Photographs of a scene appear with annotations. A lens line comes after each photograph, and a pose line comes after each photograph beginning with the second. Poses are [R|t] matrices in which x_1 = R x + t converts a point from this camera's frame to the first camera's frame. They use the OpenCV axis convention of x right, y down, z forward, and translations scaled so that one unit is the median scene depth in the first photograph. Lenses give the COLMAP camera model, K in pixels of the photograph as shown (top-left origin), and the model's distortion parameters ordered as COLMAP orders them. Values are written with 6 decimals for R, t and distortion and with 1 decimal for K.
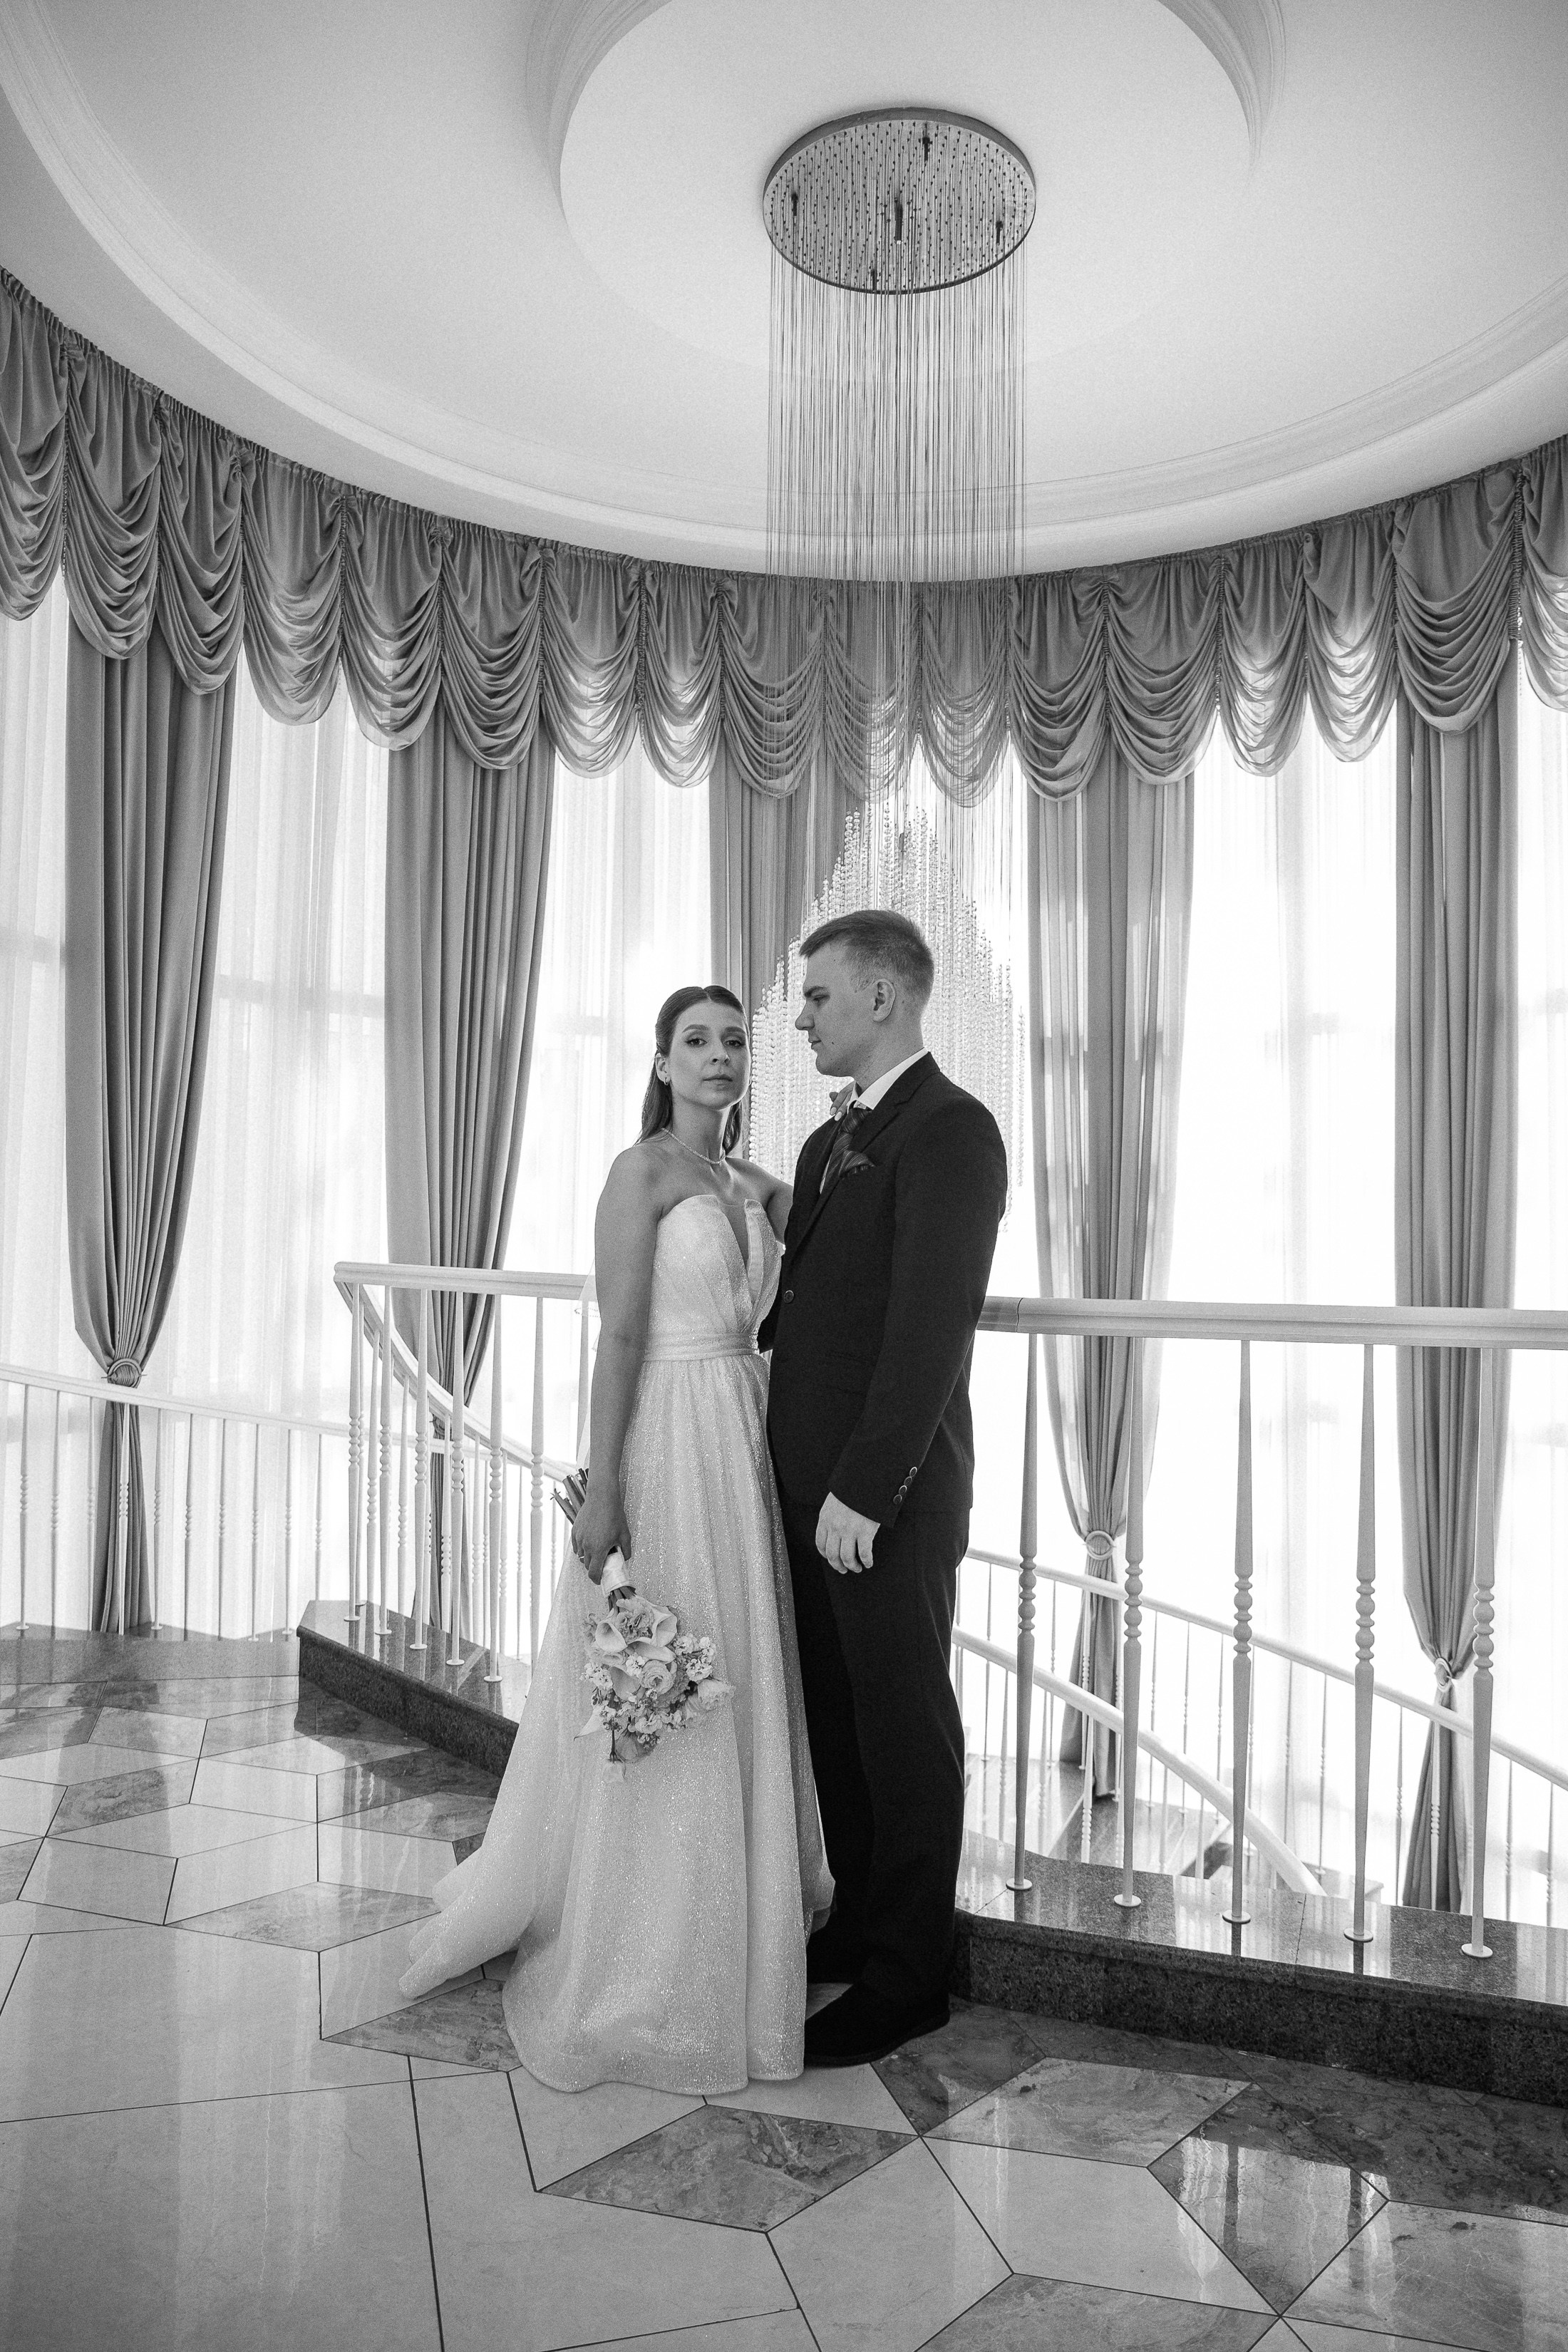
lens RADIAL K [[1611.0, 0, 768.1], [0, 1611.0, 1177.5], [0, 0, 1]] dist [-0.112765, 0.079498]
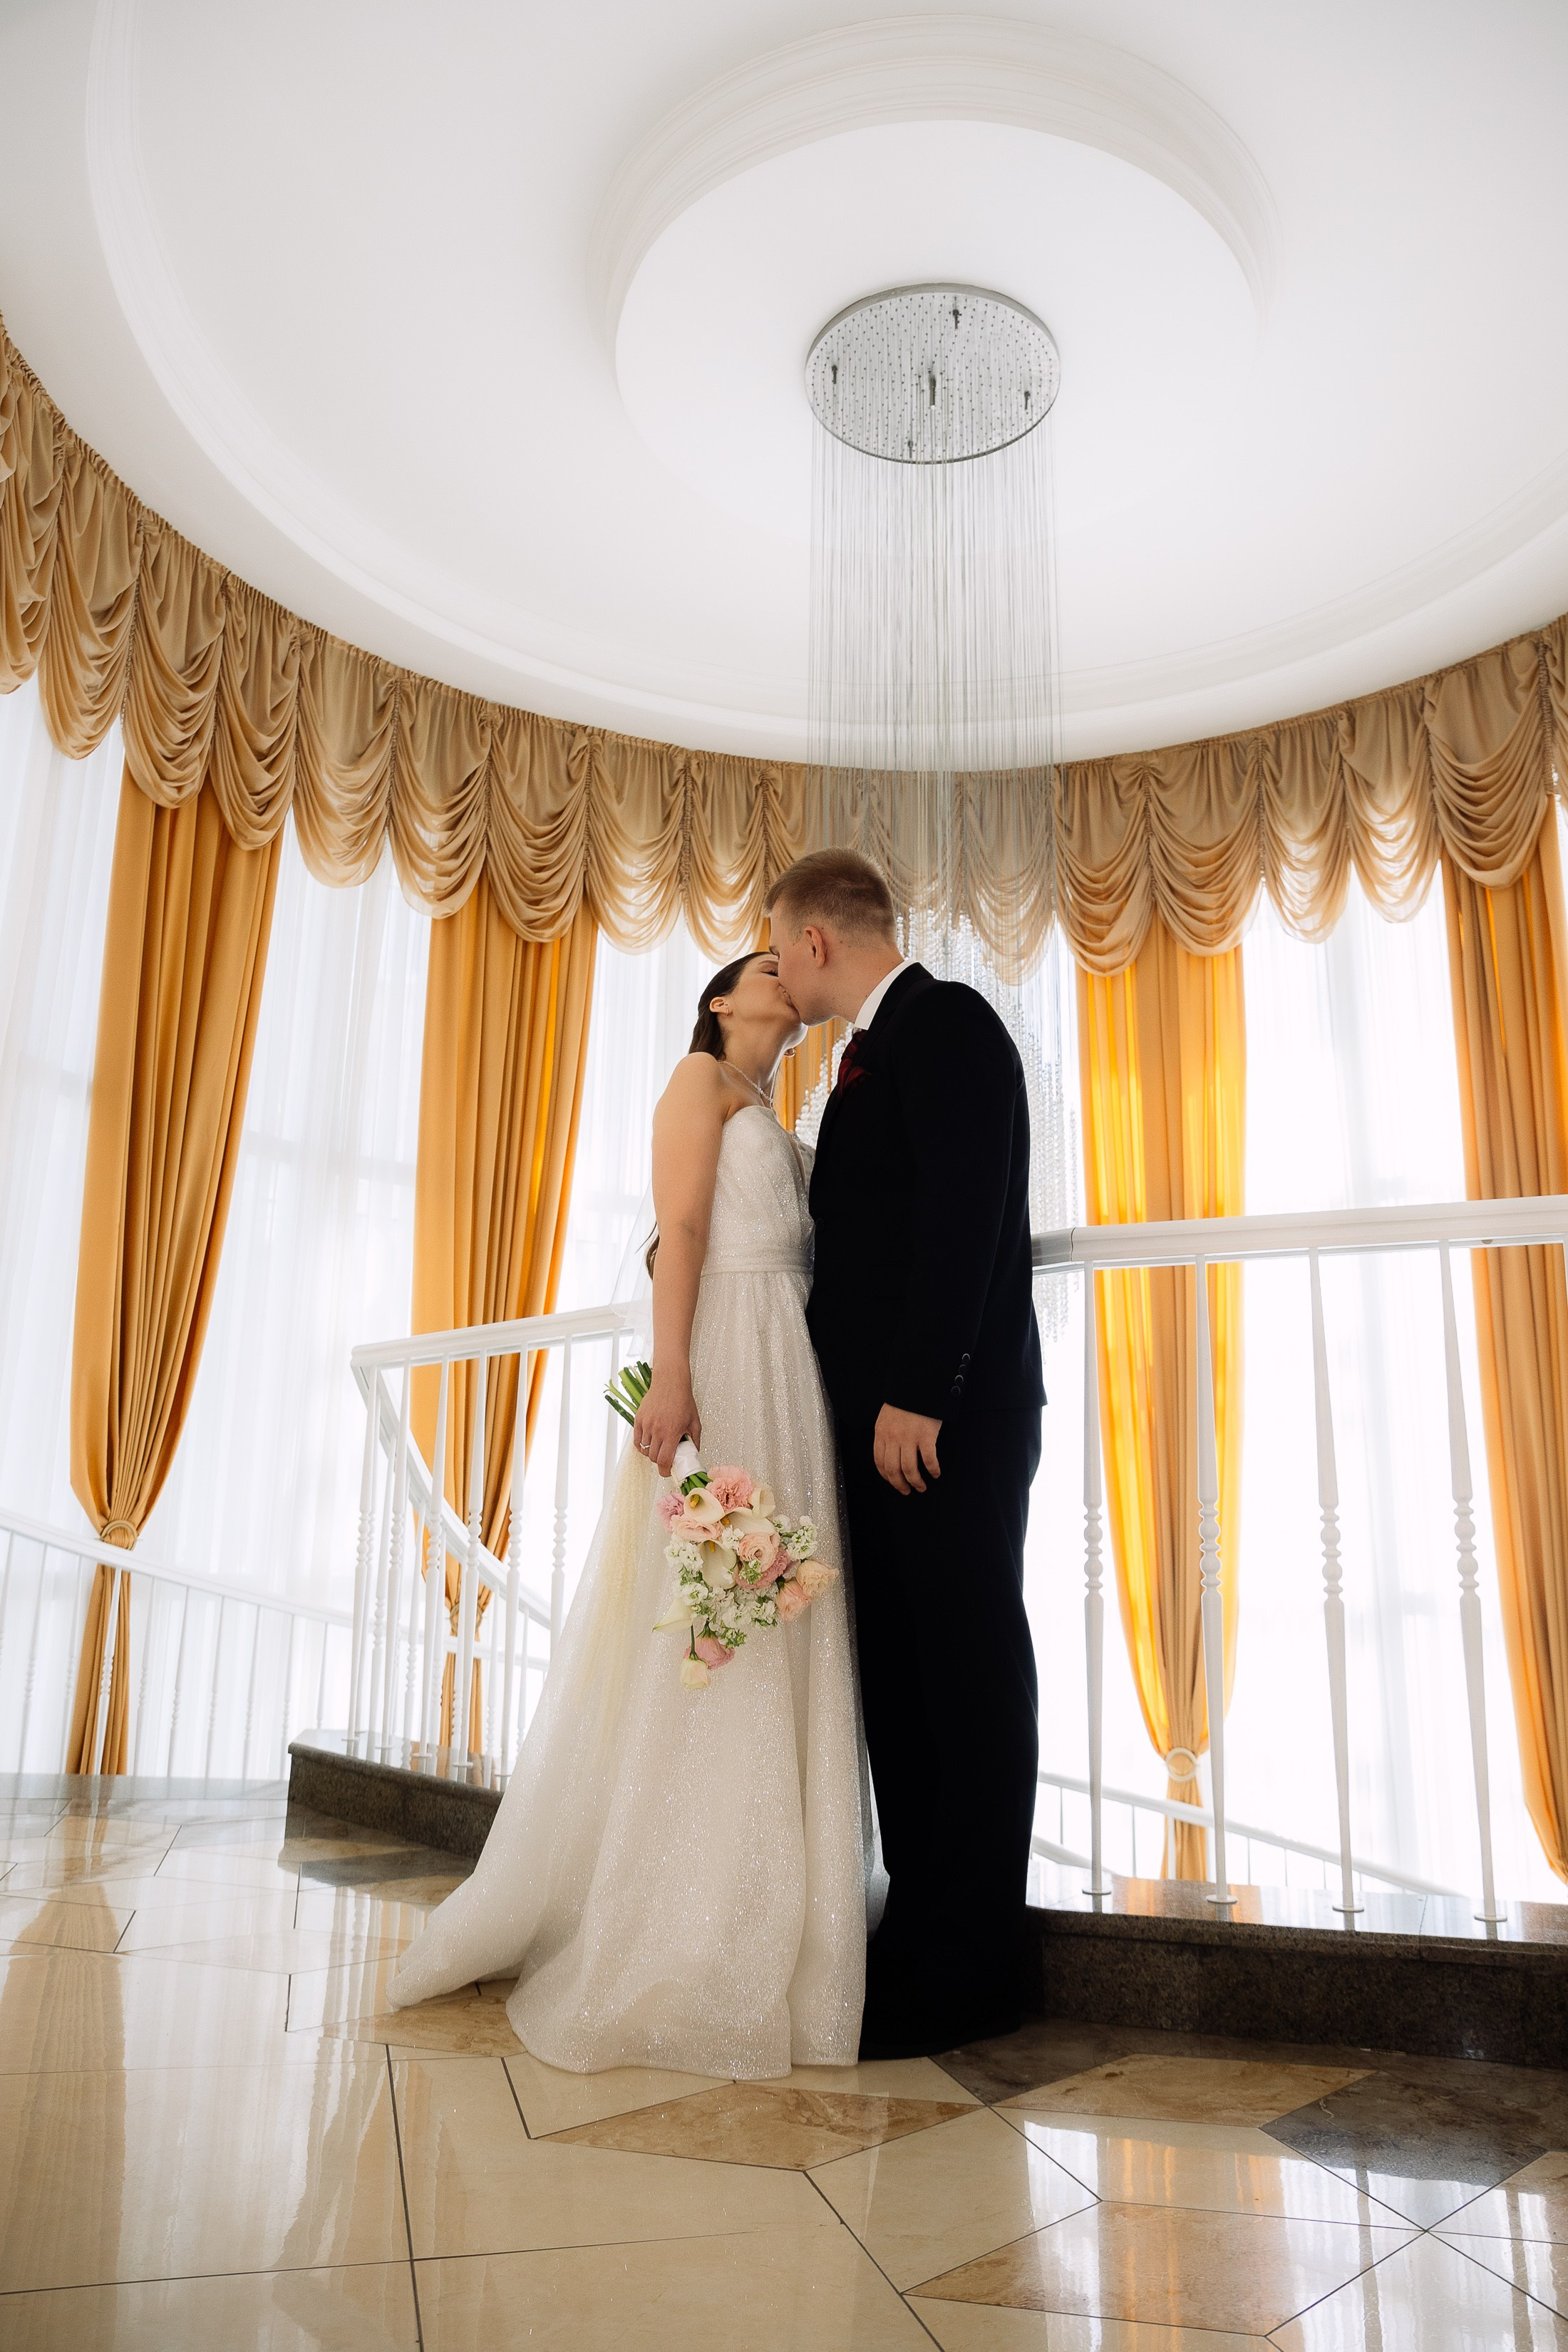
lens RADIAL K [[1692.1, 0, 806.1], [0, 1692.1, 1173.1], [0, 0, 1]] dist [-0.117965, 0.084595]
pose [[0.999977, -0.002856, -0.006149, 0.002301], [0.001470, 0.976705, -0.214581, 0.116448], [0.006619, 0.214567, 0.976687, 0.009236]]
